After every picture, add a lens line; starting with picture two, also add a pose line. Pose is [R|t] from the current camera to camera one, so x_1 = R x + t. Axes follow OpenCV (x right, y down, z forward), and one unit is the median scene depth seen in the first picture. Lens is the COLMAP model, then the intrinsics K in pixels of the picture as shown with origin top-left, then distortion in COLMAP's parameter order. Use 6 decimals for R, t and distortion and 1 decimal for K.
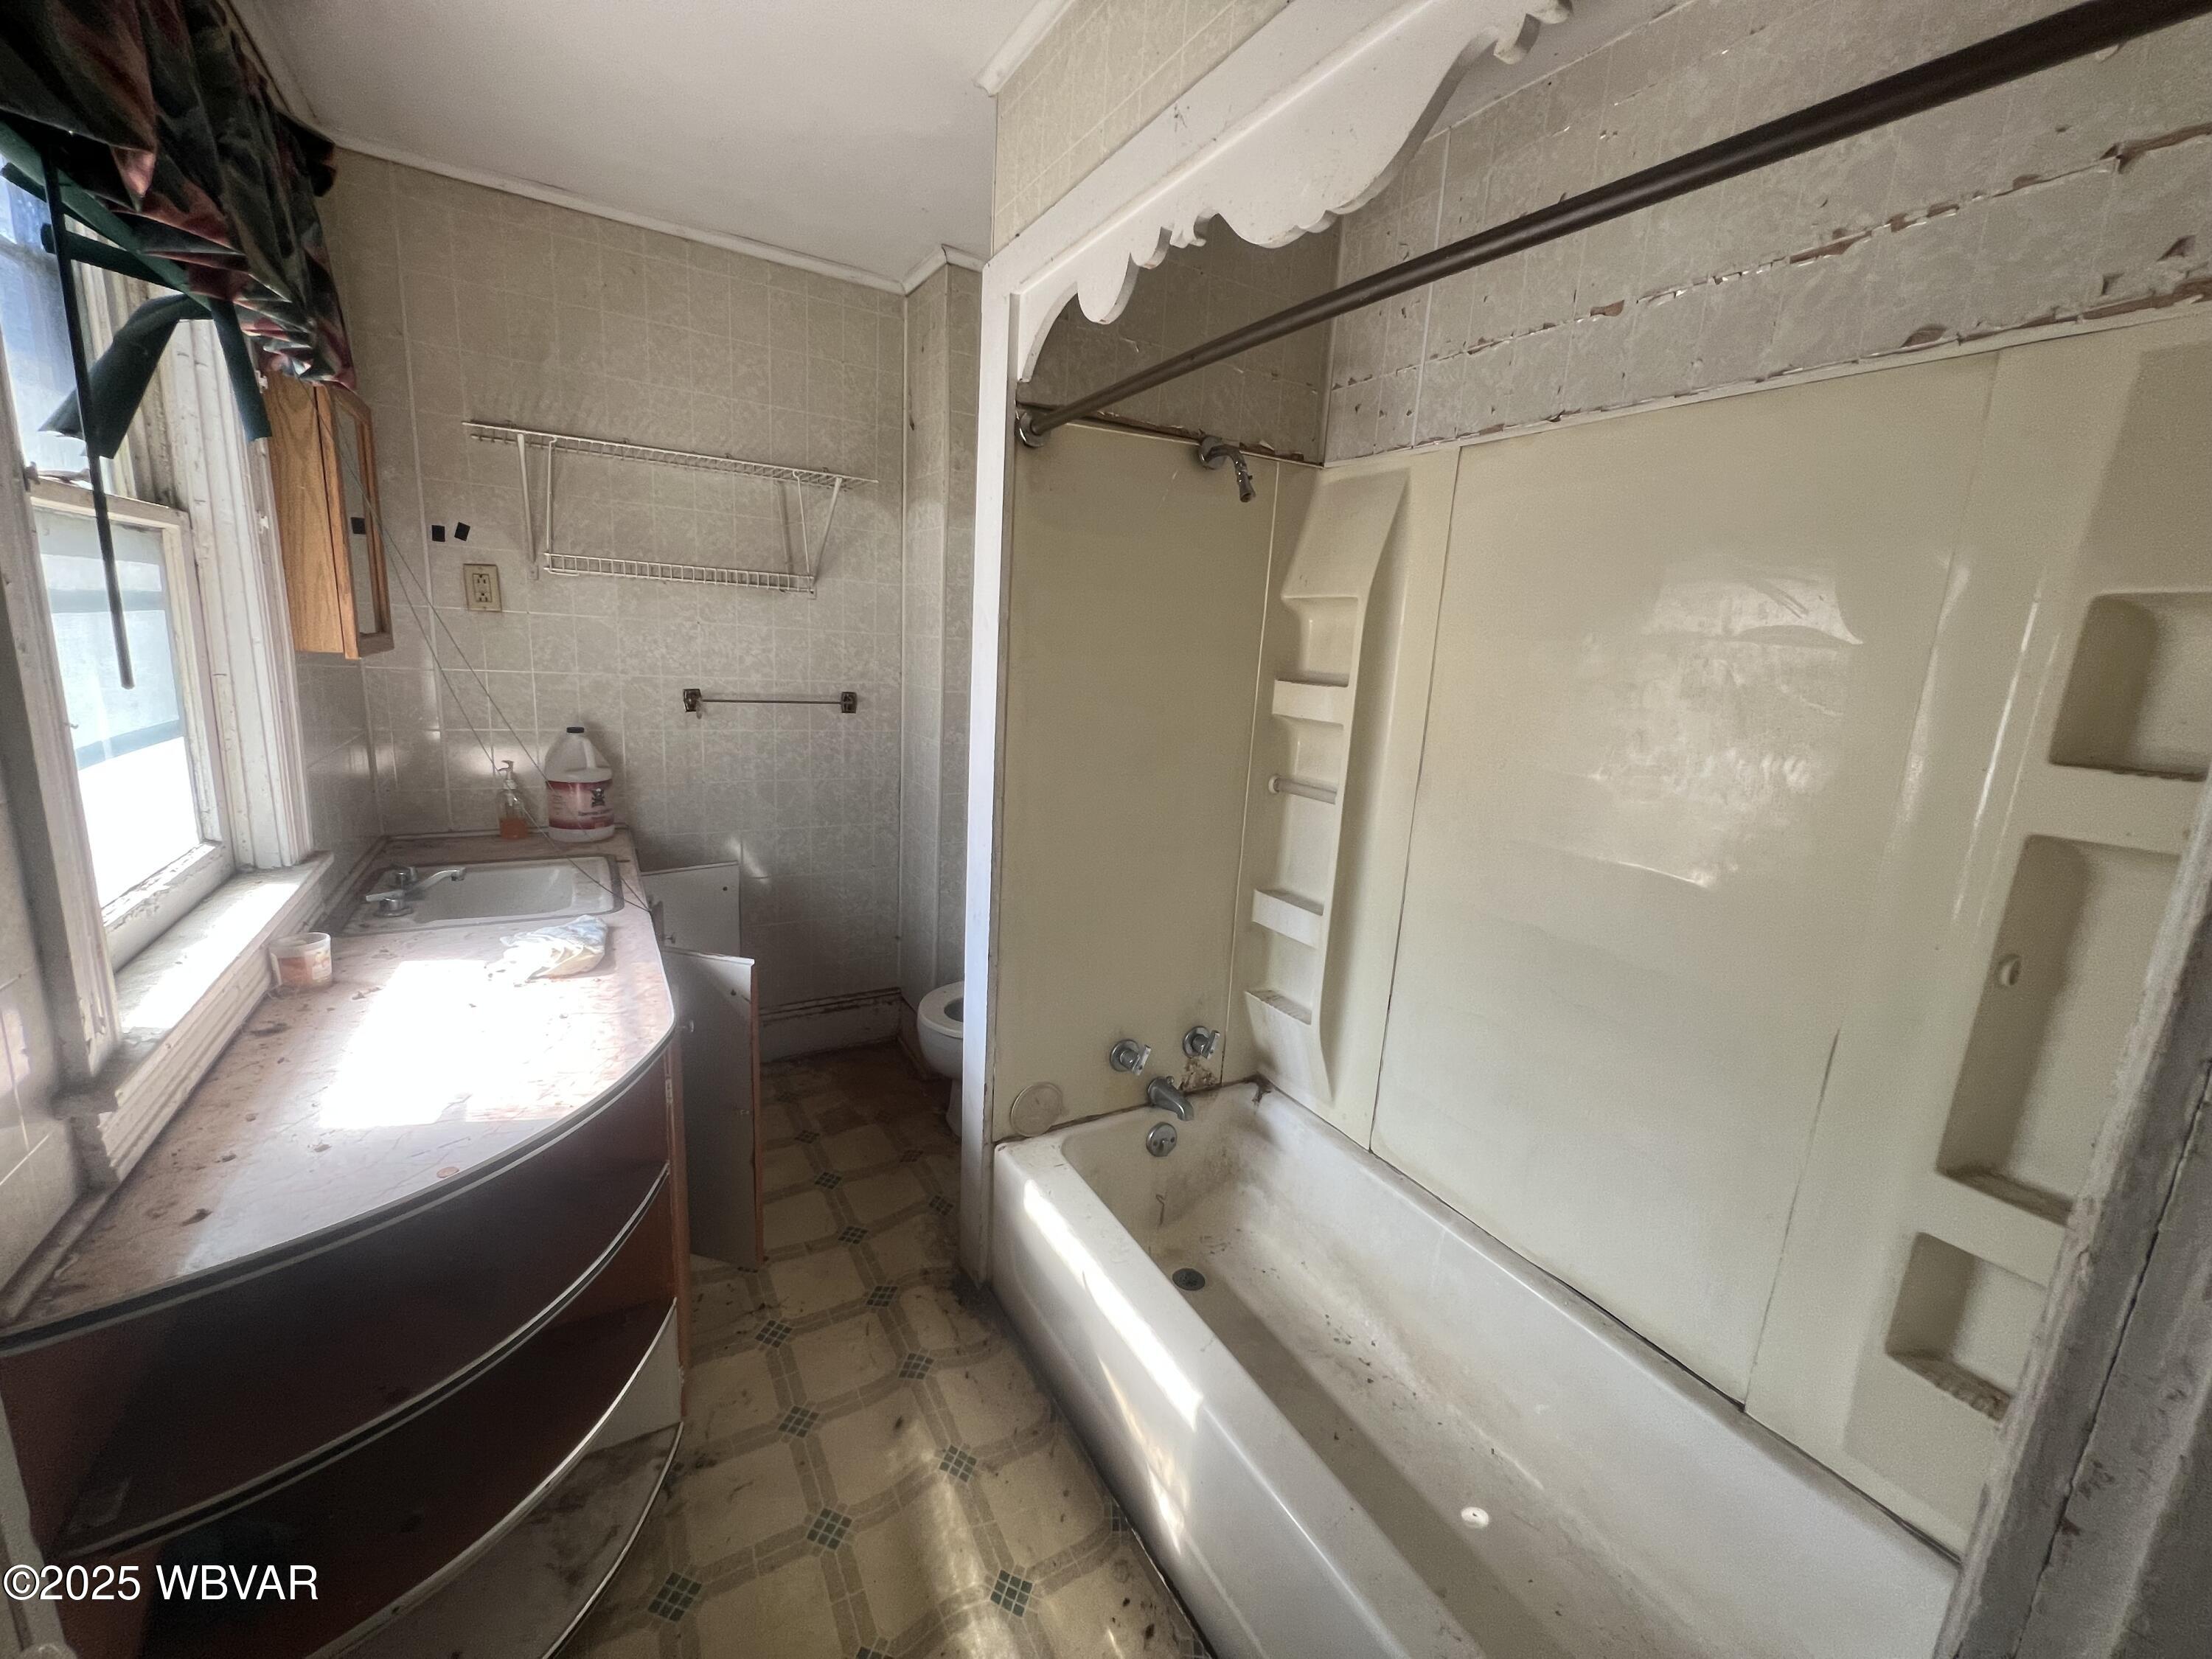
lens RADIAL K [[883.5, 0, 1104.3], [0, 883.5, 825.6], [0, 0, 1]] dist [0.000872, -0.000648]
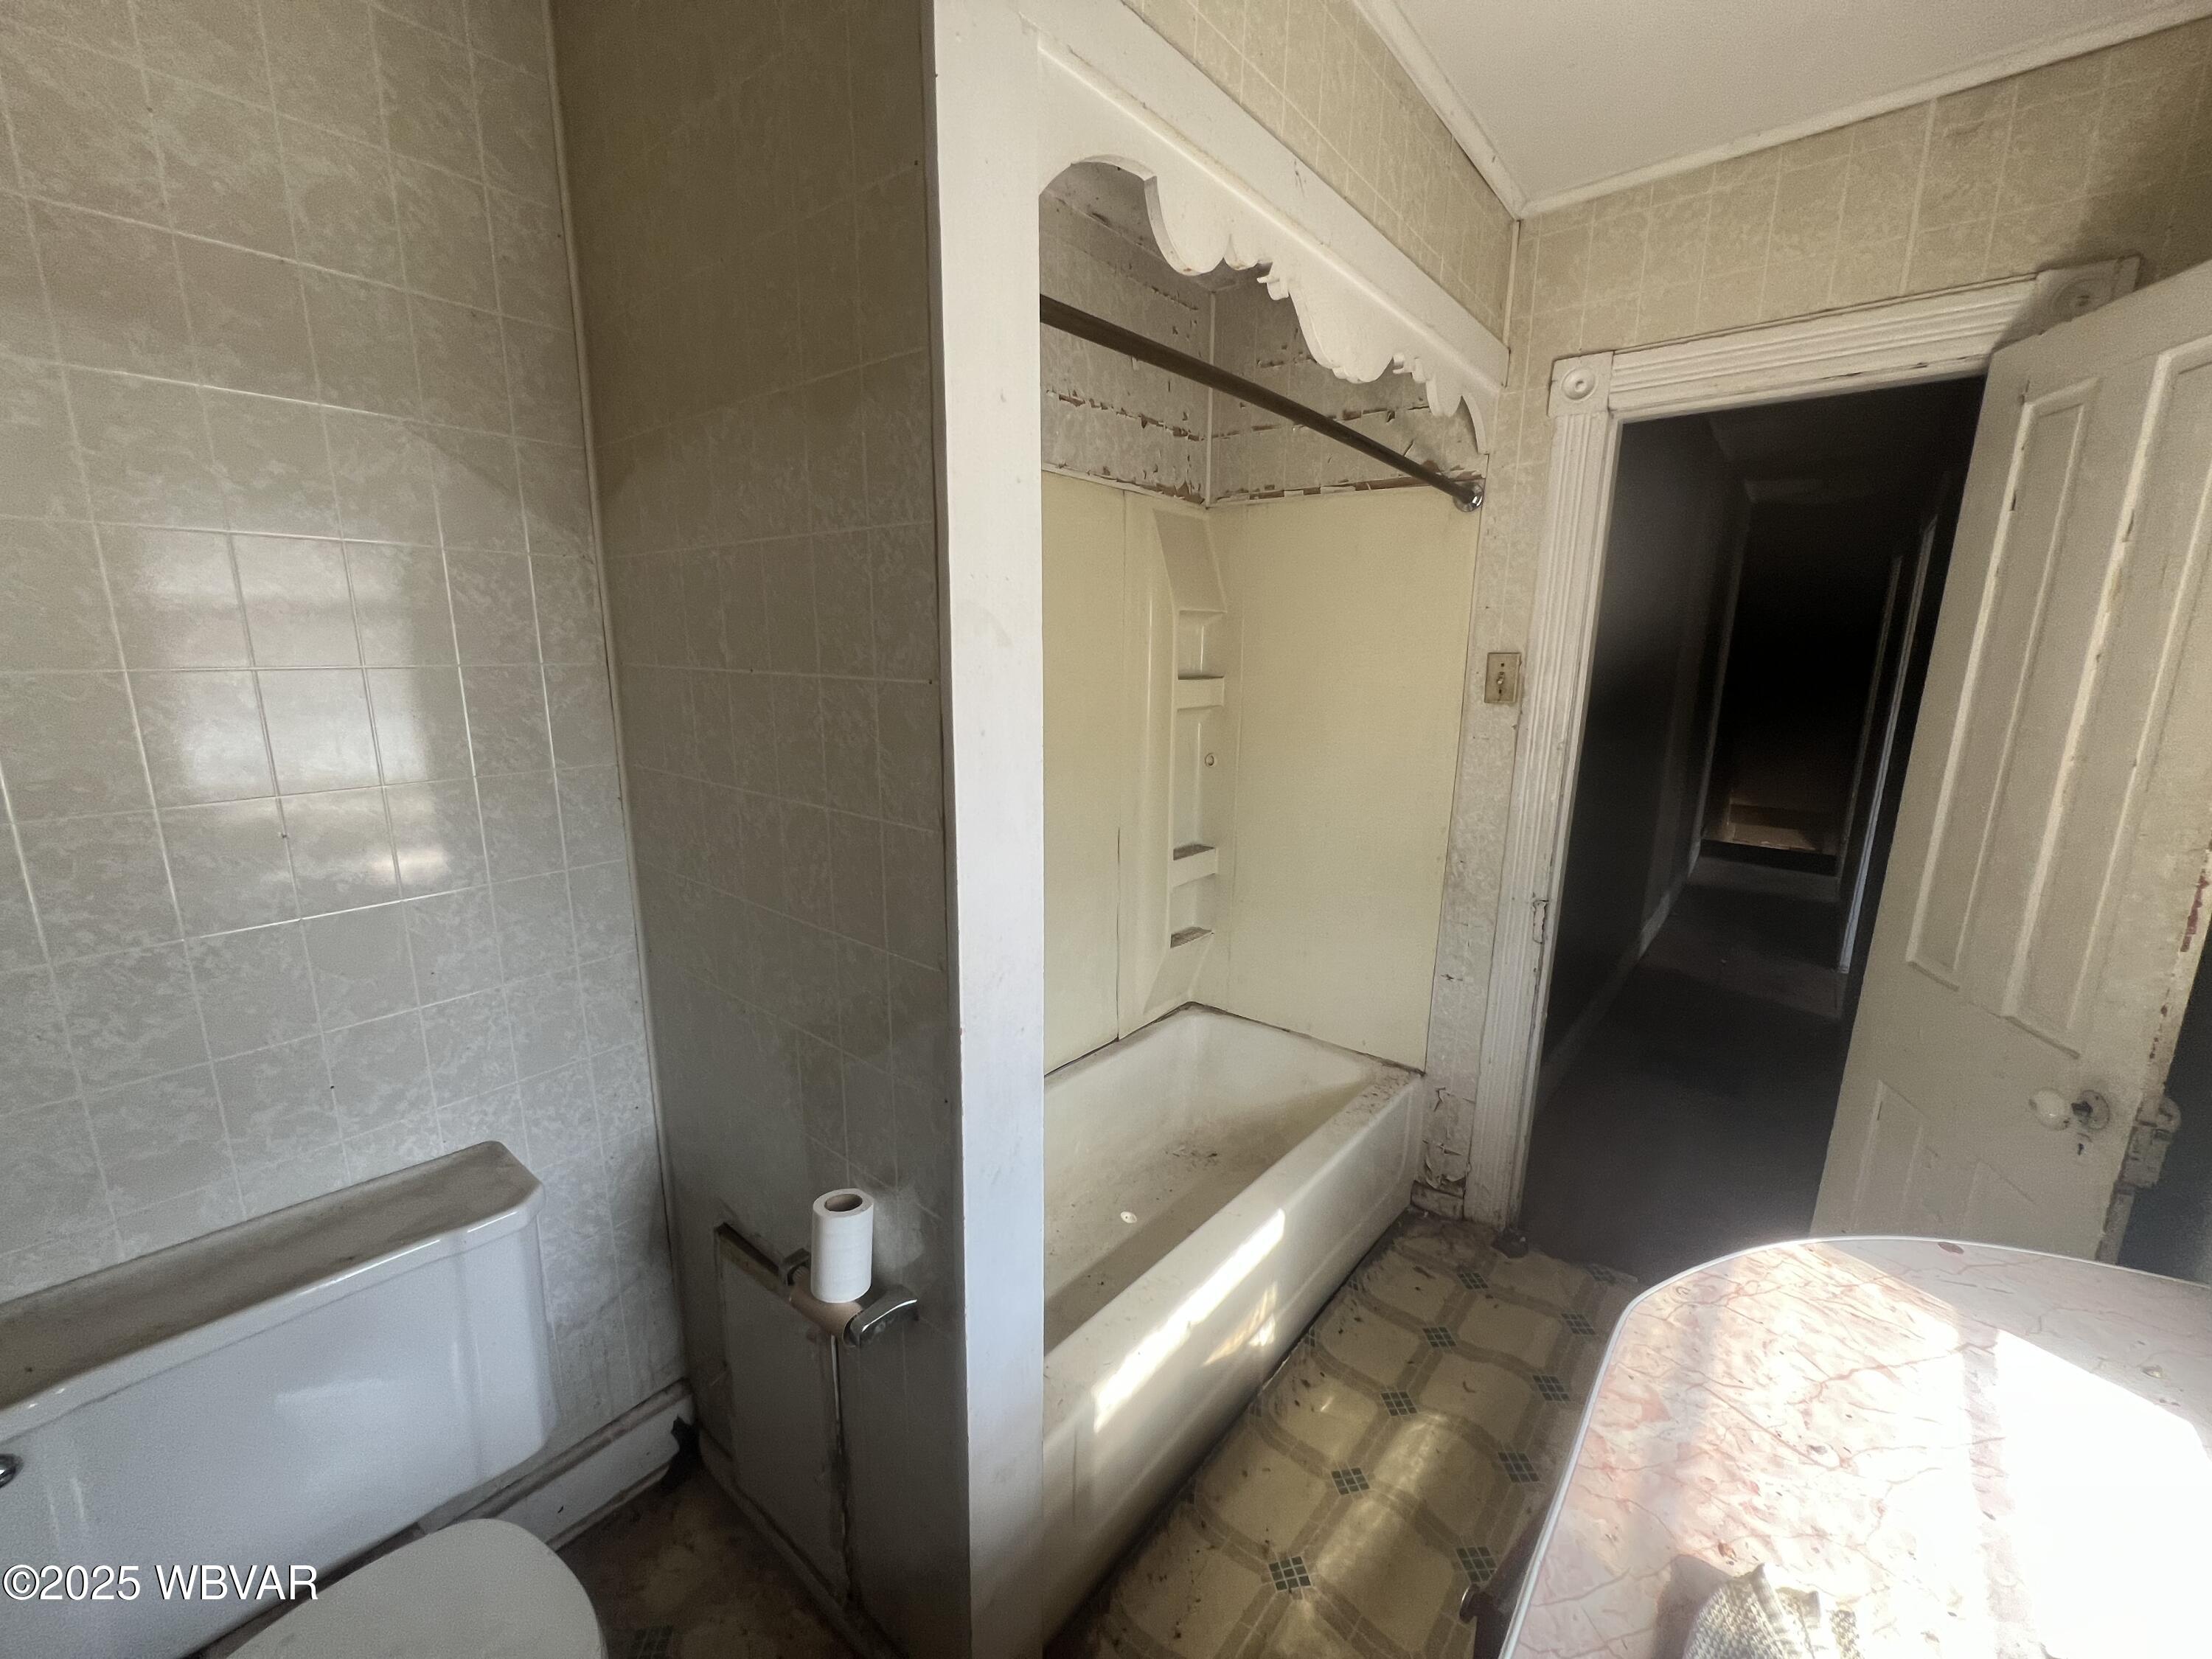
lens RADIAL K [[883.5, 0, 1096.8], [0, 883.5, 825.7], [0, 0, 1]] dist [0.000872, -0.000648]
pose [[-0.341571, -0.247639, 0.906644, -0.788309], [0.161641, 0.934811, 0.316229, -0.336973], [-0.925852, 0.254566, -0.279276, 1.342569]]
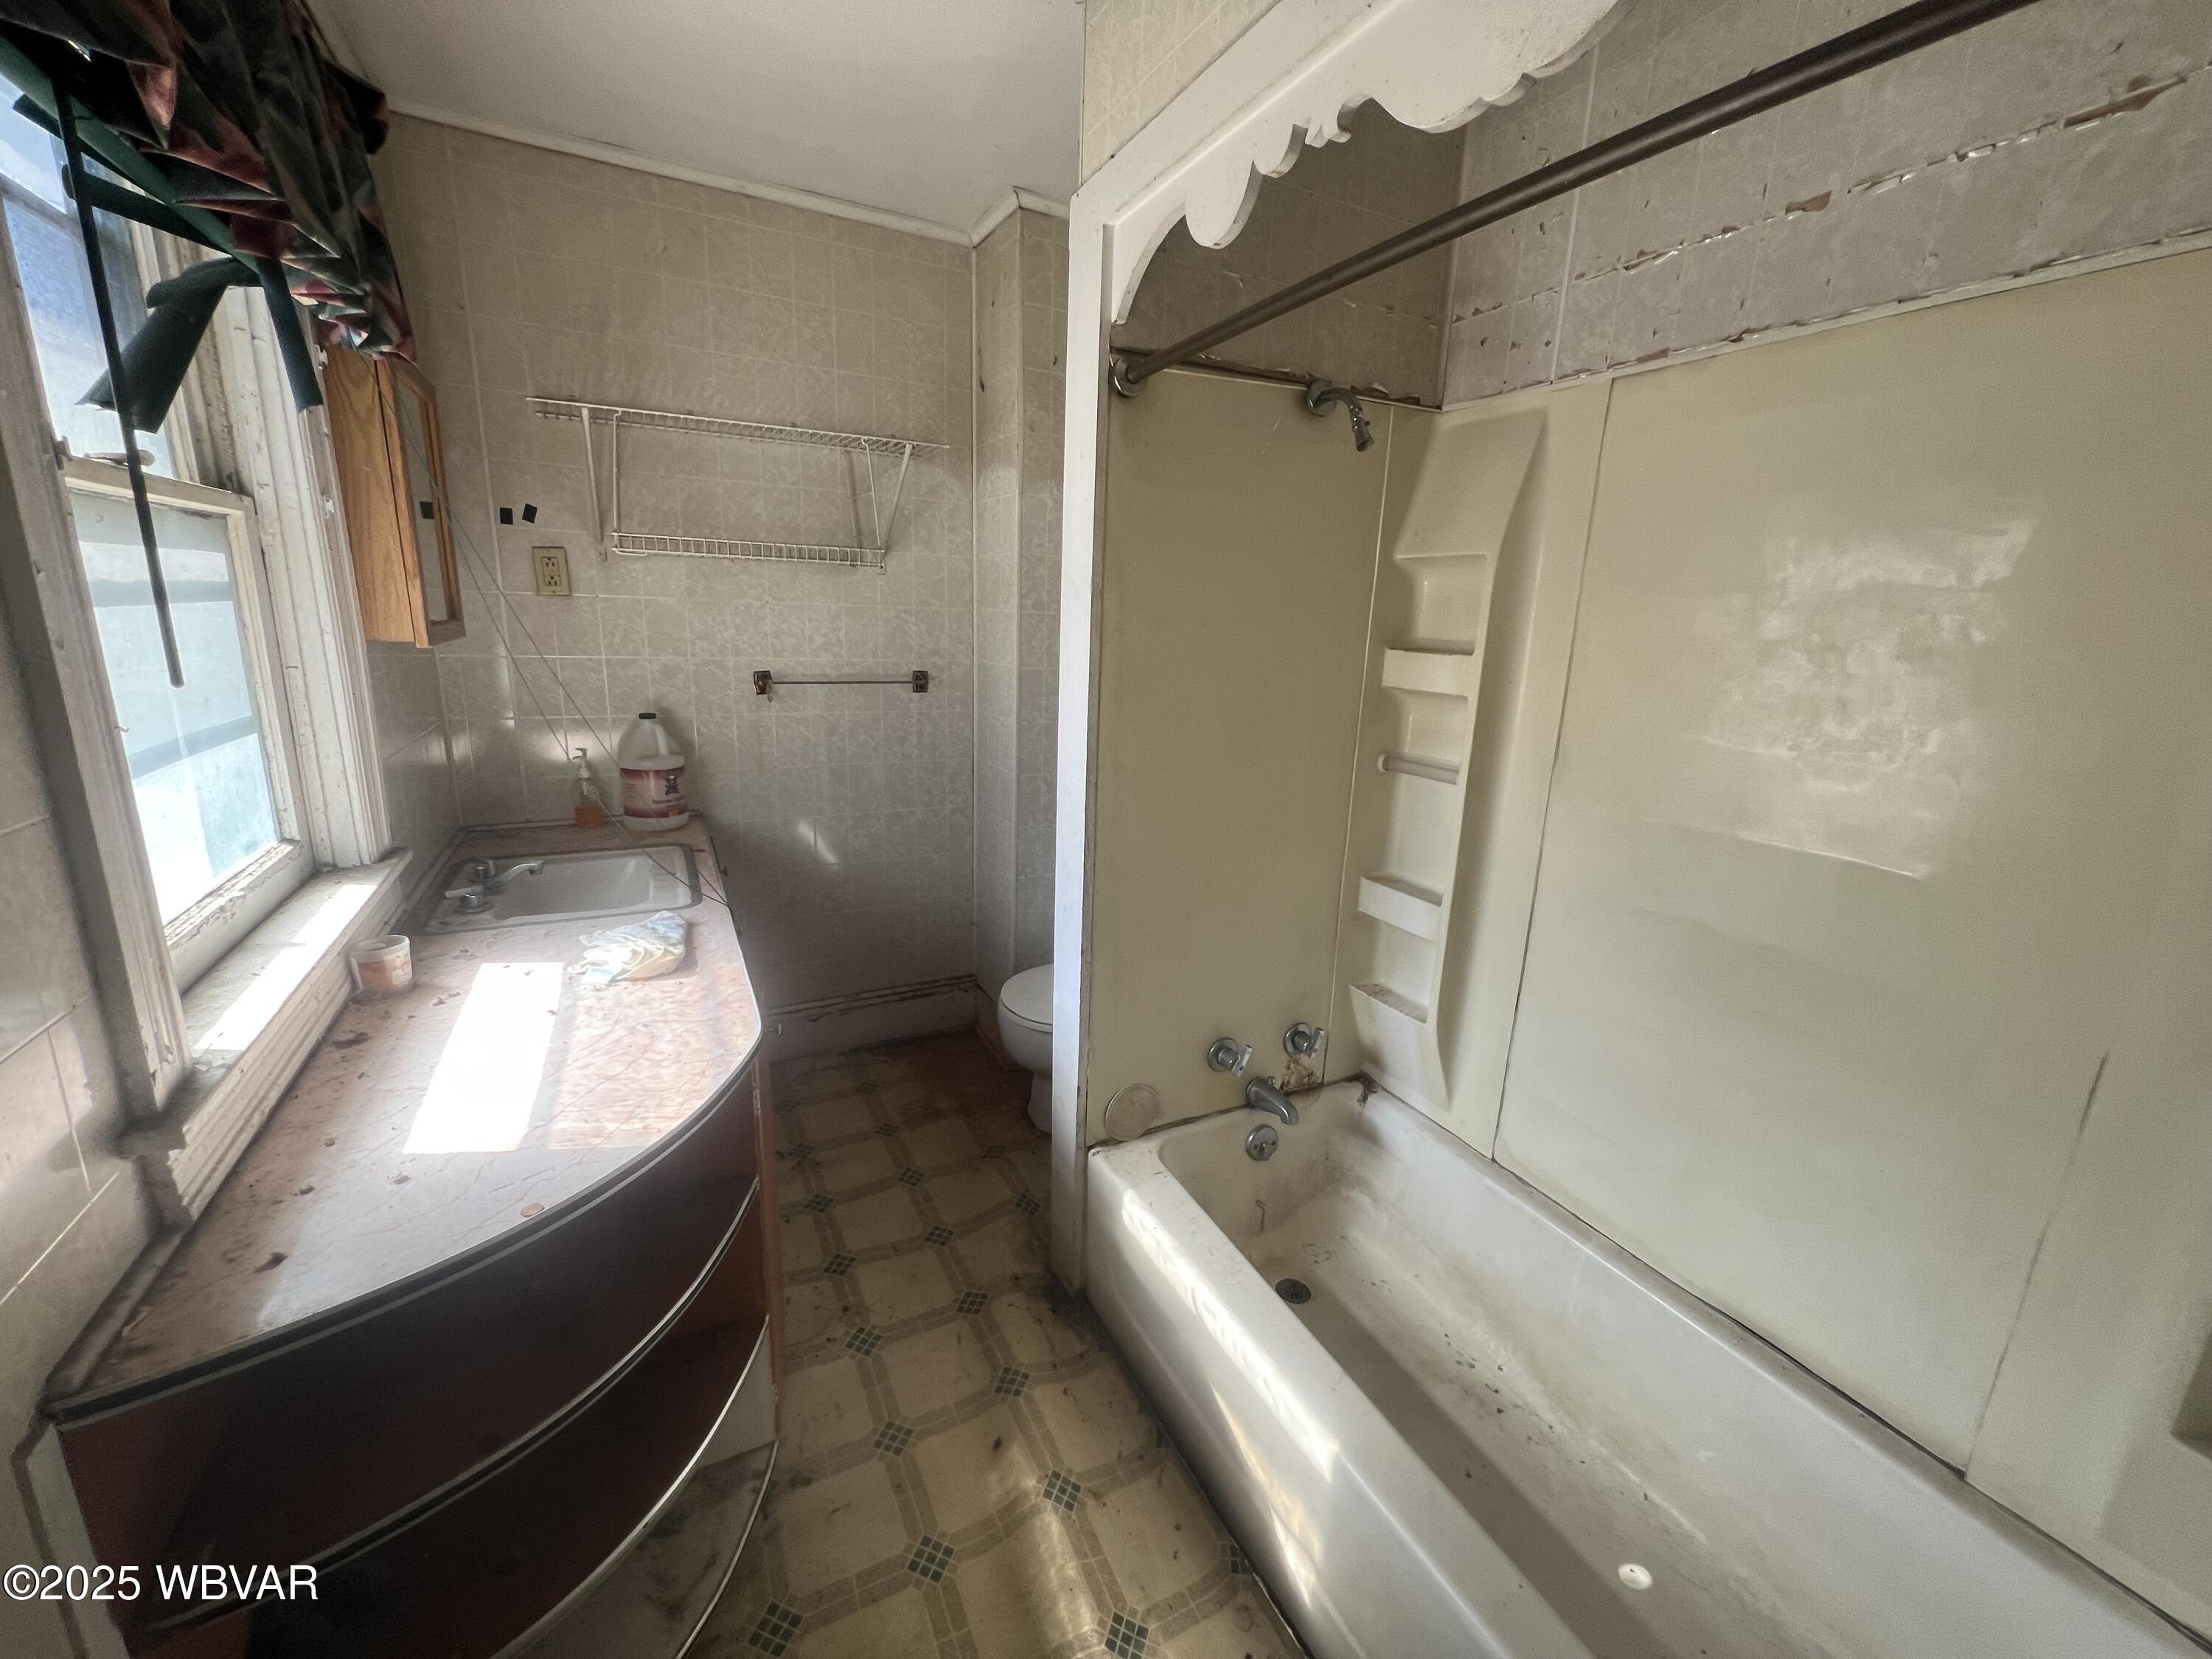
lens RADIAL K [[883.5, 0, 1104.0], [0, 883.5, 824.8], [0, 0, 1]] dist [0.000872, -0.000648]
pose [[0.998112, -0.009480, -0.060679, -0.061438], [0.011270, 0.999509, 0.029233, -0.017649], [0.060372, -0.029862, 0.997729, 0.088841]]
